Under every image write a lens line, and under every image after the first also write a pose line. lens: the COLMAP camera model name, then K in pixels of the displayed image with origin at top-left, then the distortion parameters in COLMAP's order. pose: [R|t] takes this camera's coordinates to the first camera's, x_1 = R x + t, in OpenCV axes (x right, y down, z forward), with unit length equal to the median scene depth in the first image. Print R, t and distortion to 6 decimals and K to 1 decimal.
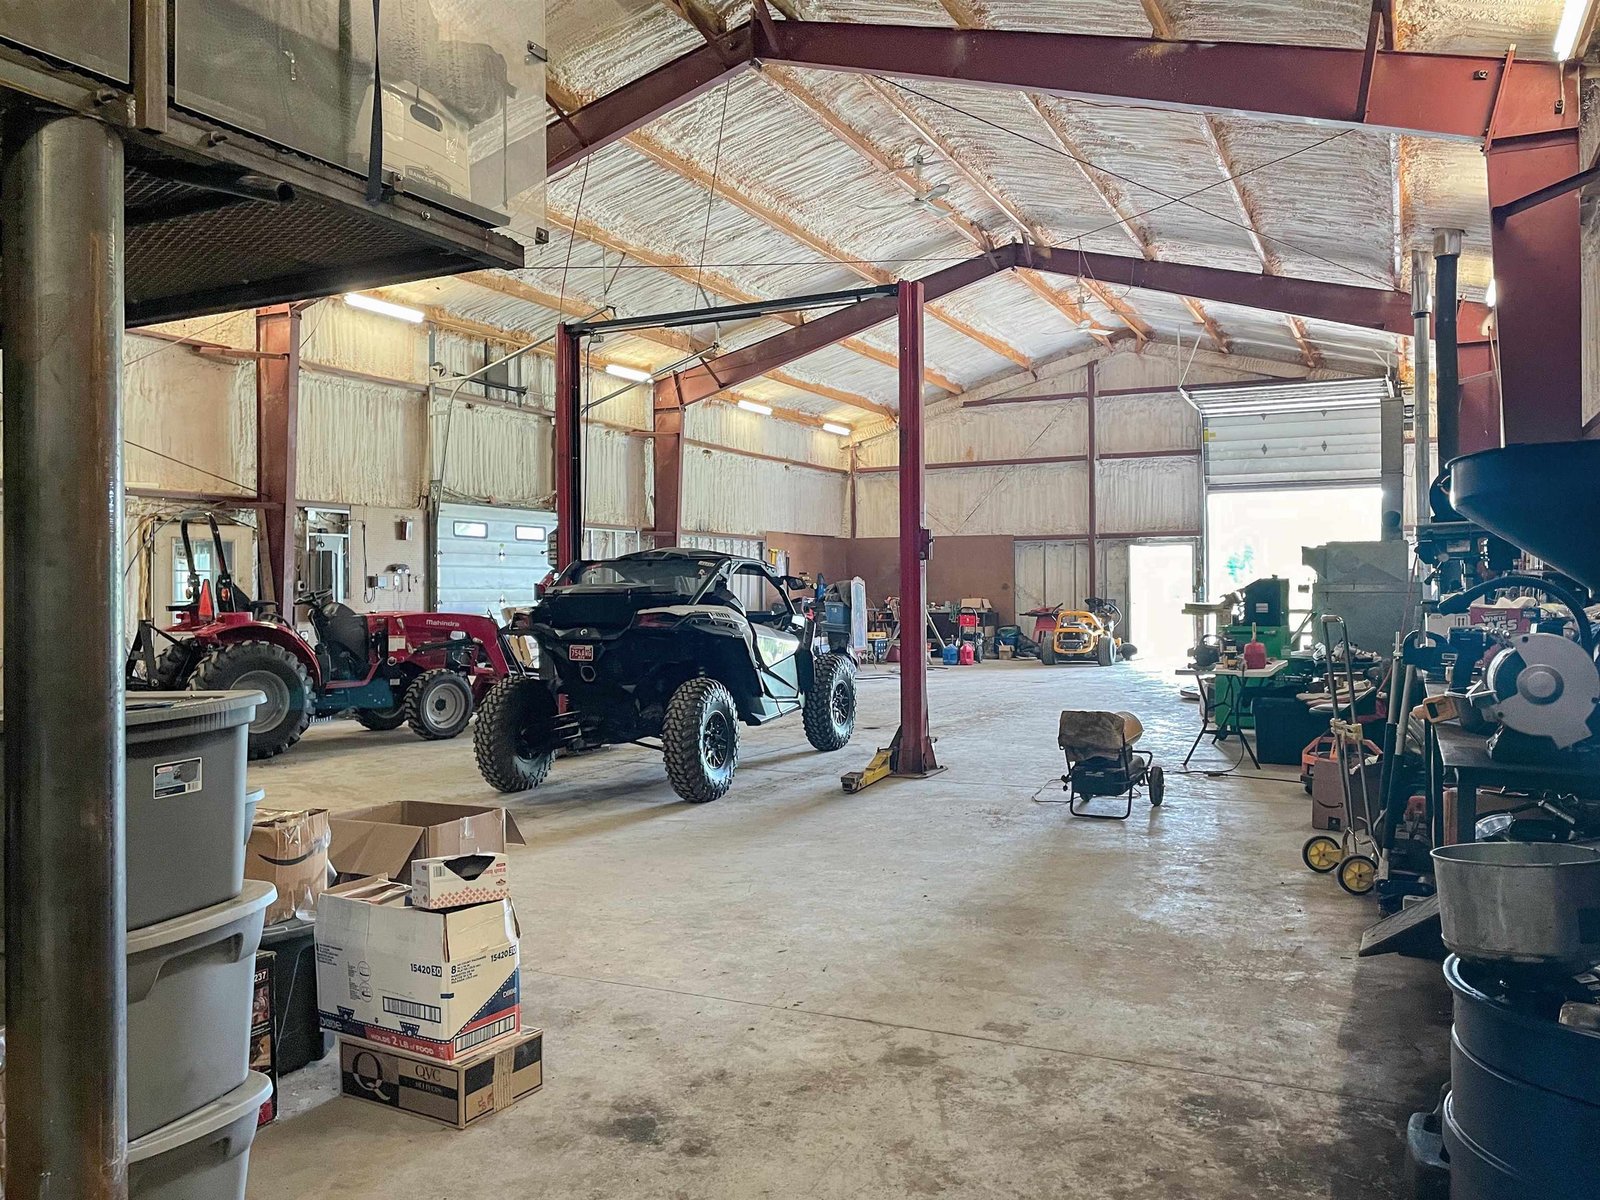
lens RADIAL K [[1283.0, 0, 792.4], [0, 1283.0, 594.4], [0, 0, 1]] dist [-0.012020, -0.001166]
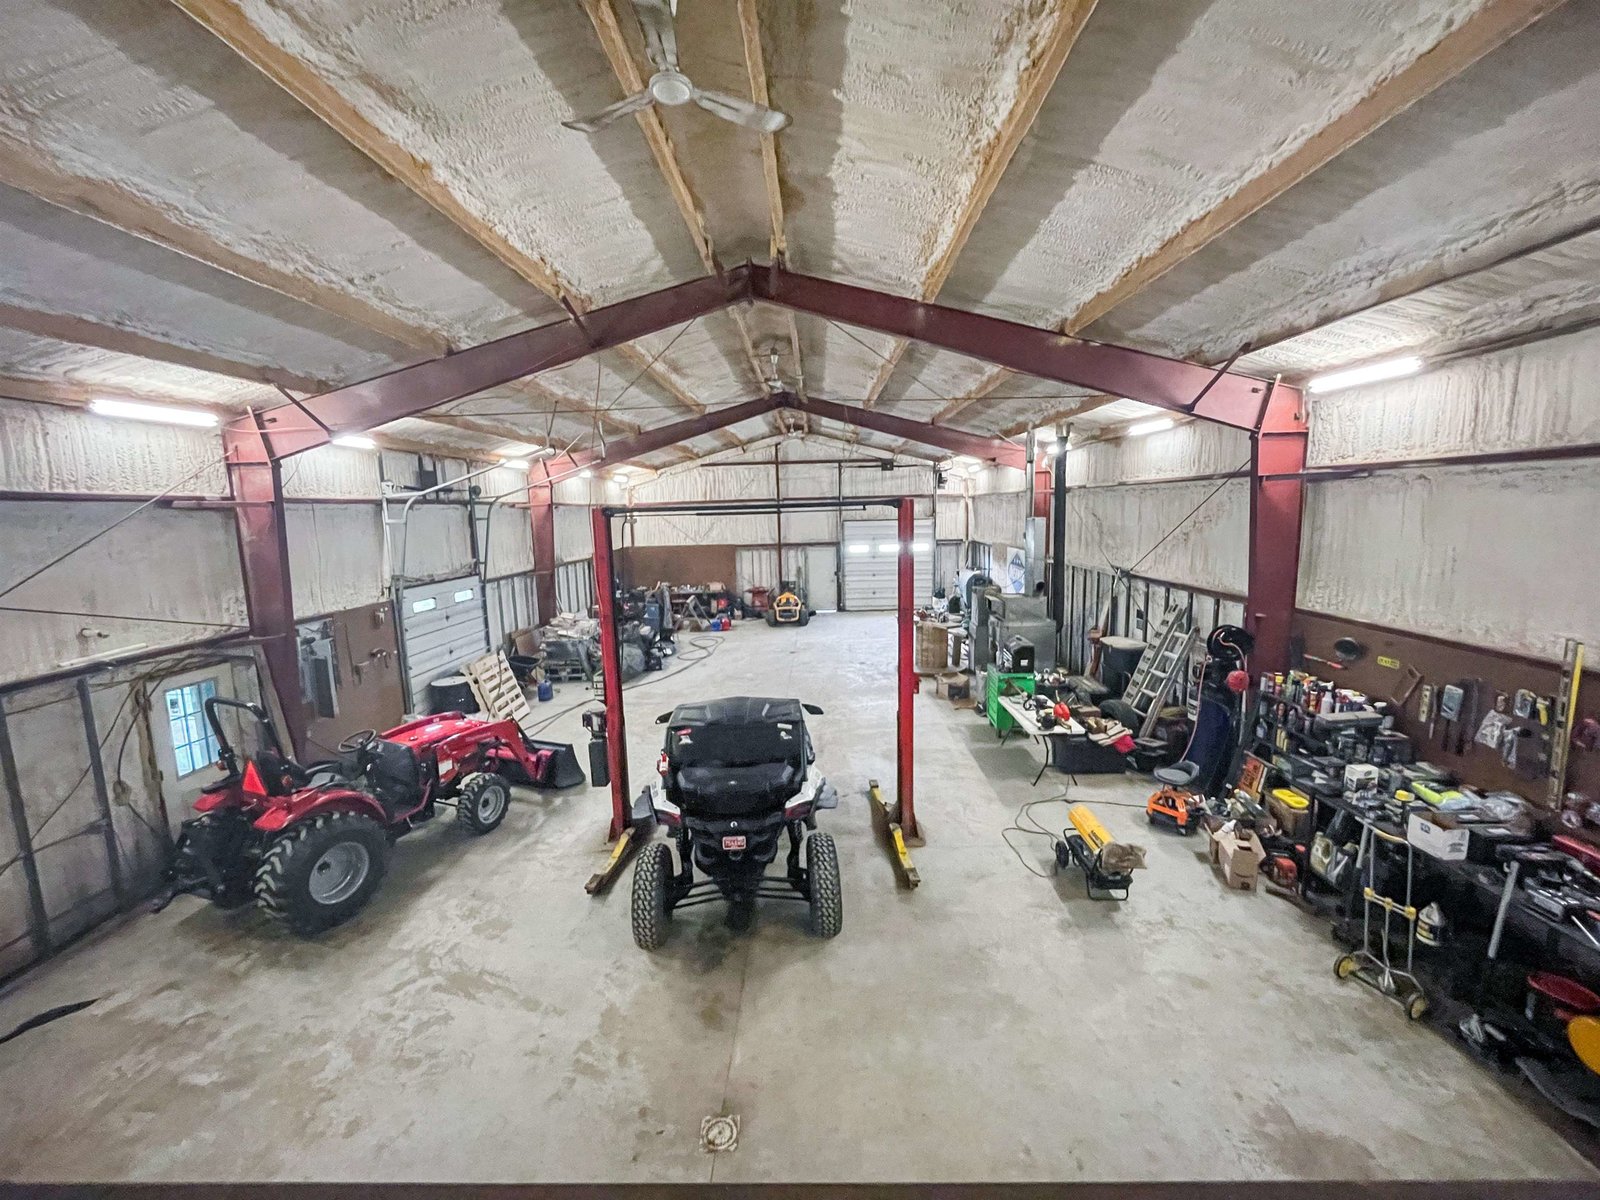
lens RADIAL K [[665.3, 0, 806.4], [0, 665.3, 601.8], [0, 0, 1]] dist [0.000352, 0.000458]
pose [[0.904372, -0.077928, 0.419569, -0.181798], [0.021560, 0.990273, 0.137455, -0.136988], [-0.426199, -0.115264, 0.897256, 0.231394]]
